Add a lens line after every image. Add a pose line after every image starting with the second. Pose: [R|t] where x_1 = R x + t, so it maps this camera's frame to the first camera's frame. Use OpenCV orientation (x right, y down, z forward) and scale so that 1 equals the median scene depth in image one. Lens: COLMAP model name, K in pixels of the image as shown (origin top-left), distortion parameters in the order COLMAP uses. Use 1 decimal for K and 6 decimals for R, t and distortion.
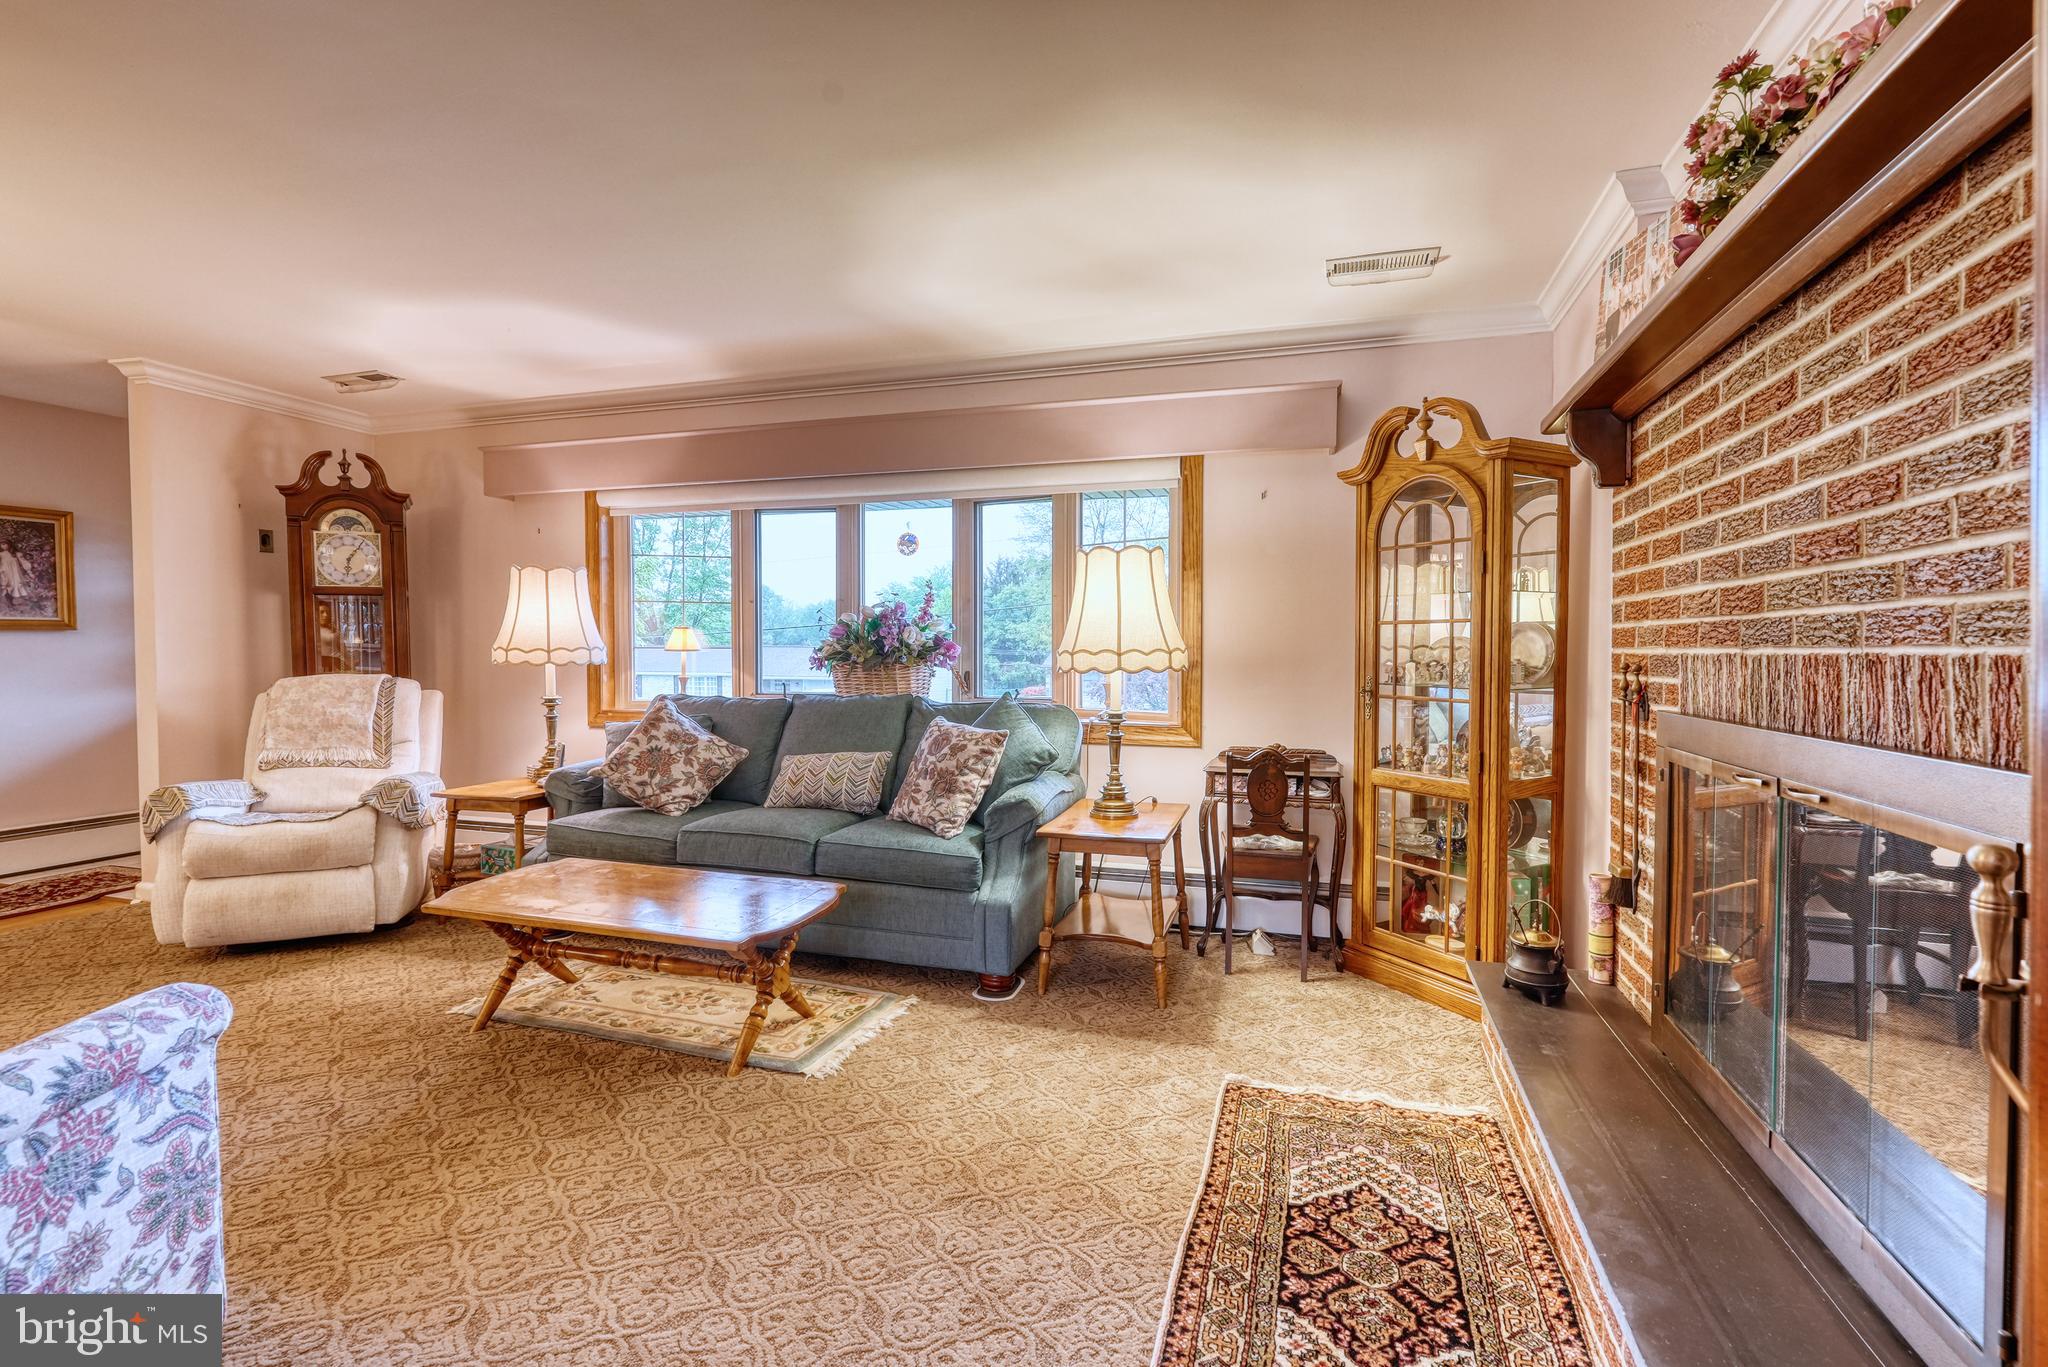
lens RADIAL K [[927.6, 0, 1022.6], [0, 927.6, 684.6], [0, 0, 1]] dist [0.013072, 0.000296]
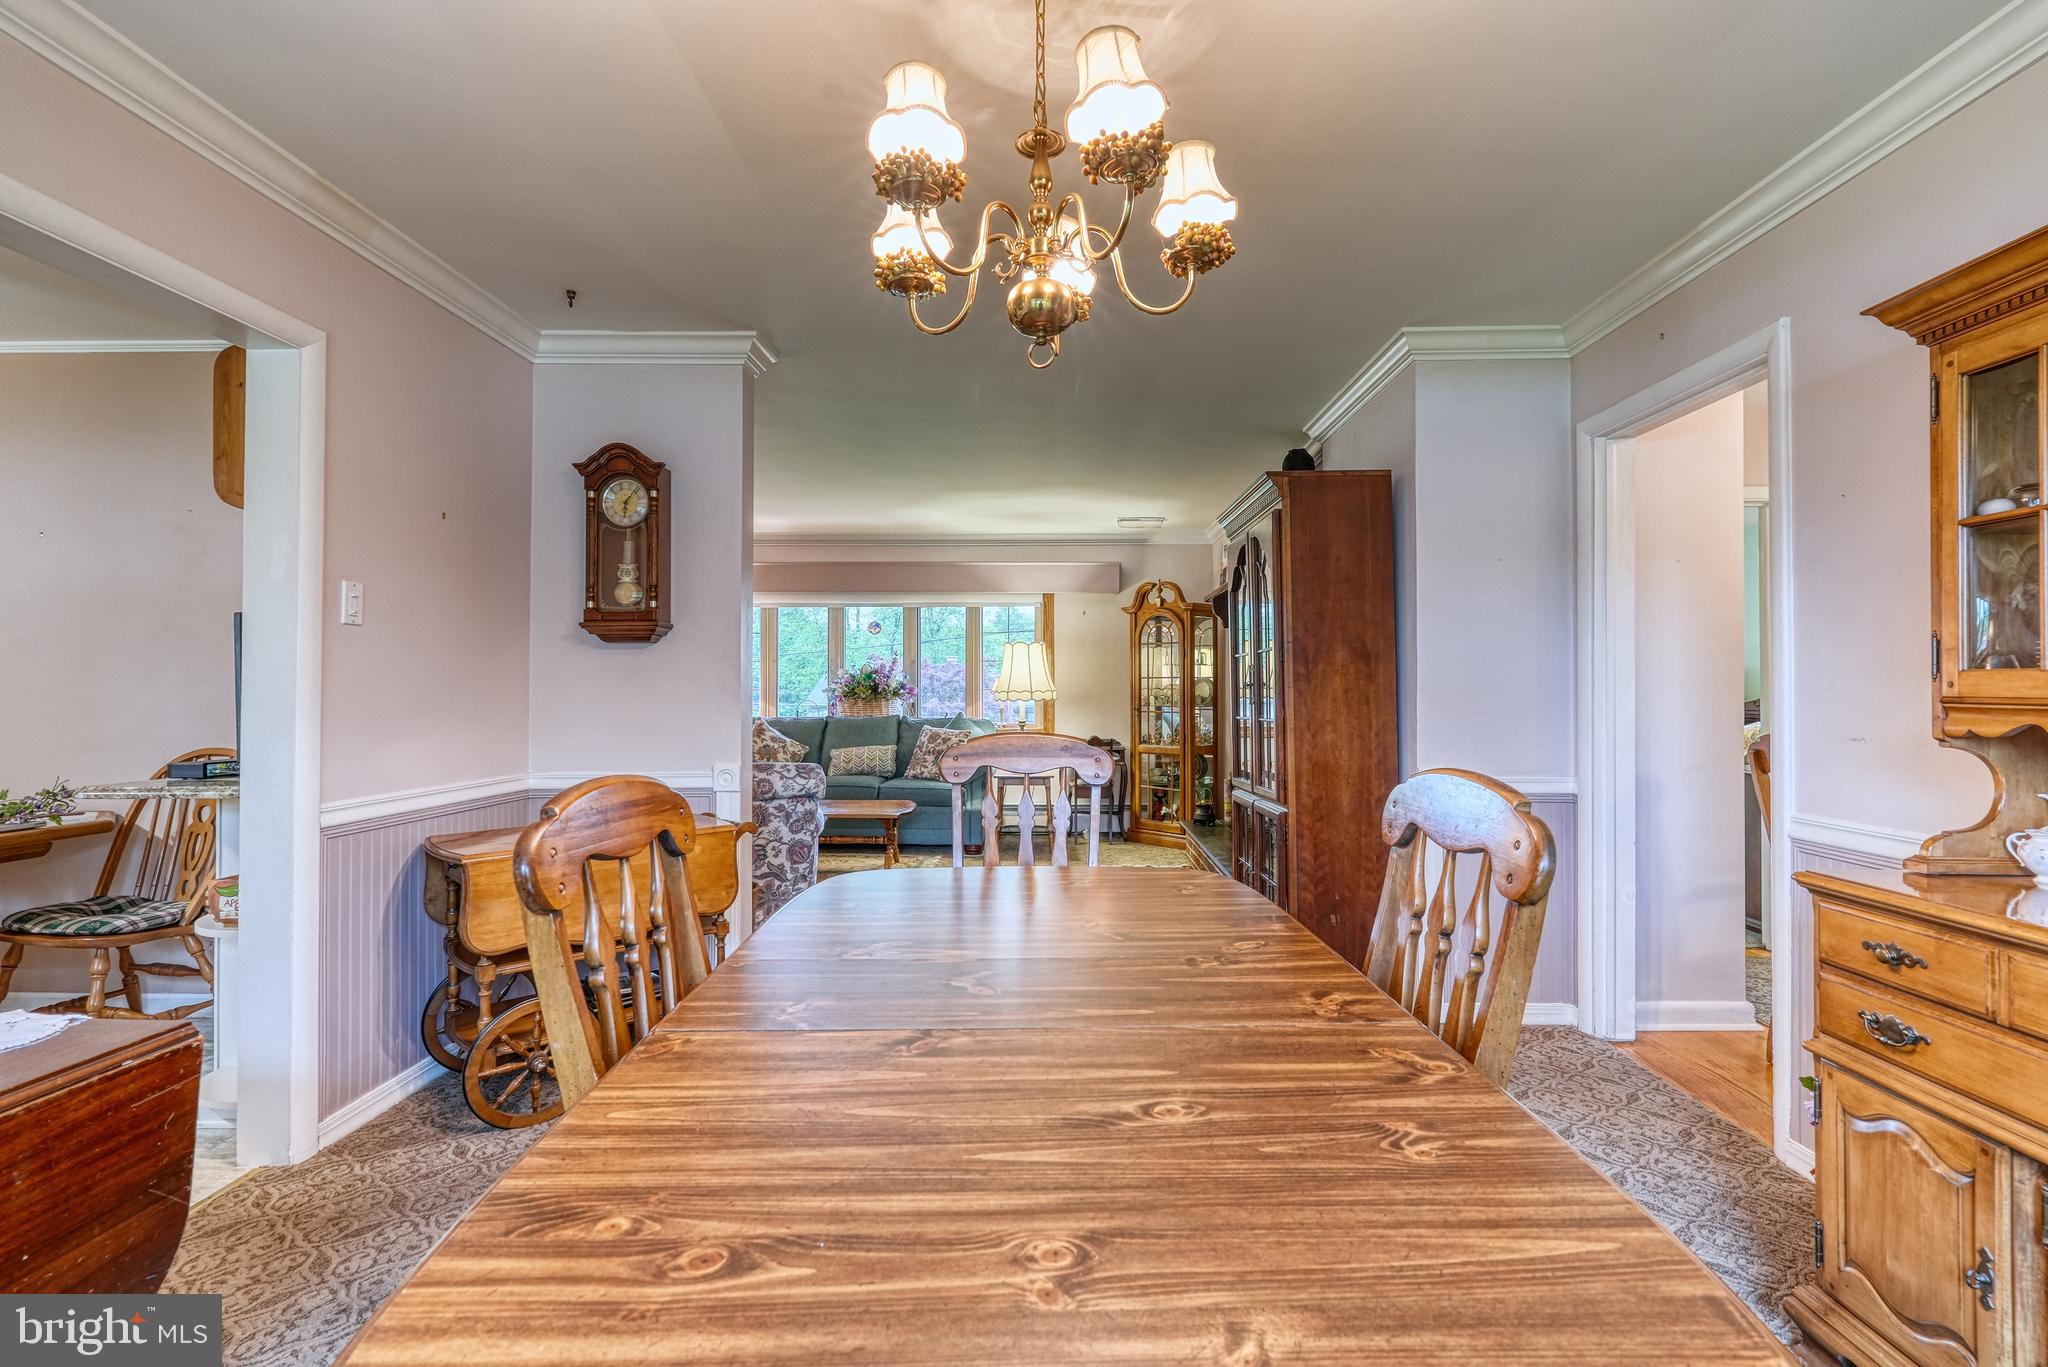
lens RADIAL K [[927.6, 0, 1036.7], [0, 927.6, 690.7], [0, 0, 1]] dist [0.013072, 0.000296]
pose [[0.953412, 0.001817, 0.301667, -0.484427], [0.012528, 0.998881, -0.045611, 0.058228], [-0.301412, 0.047265, 0.952322, -0.953769]]
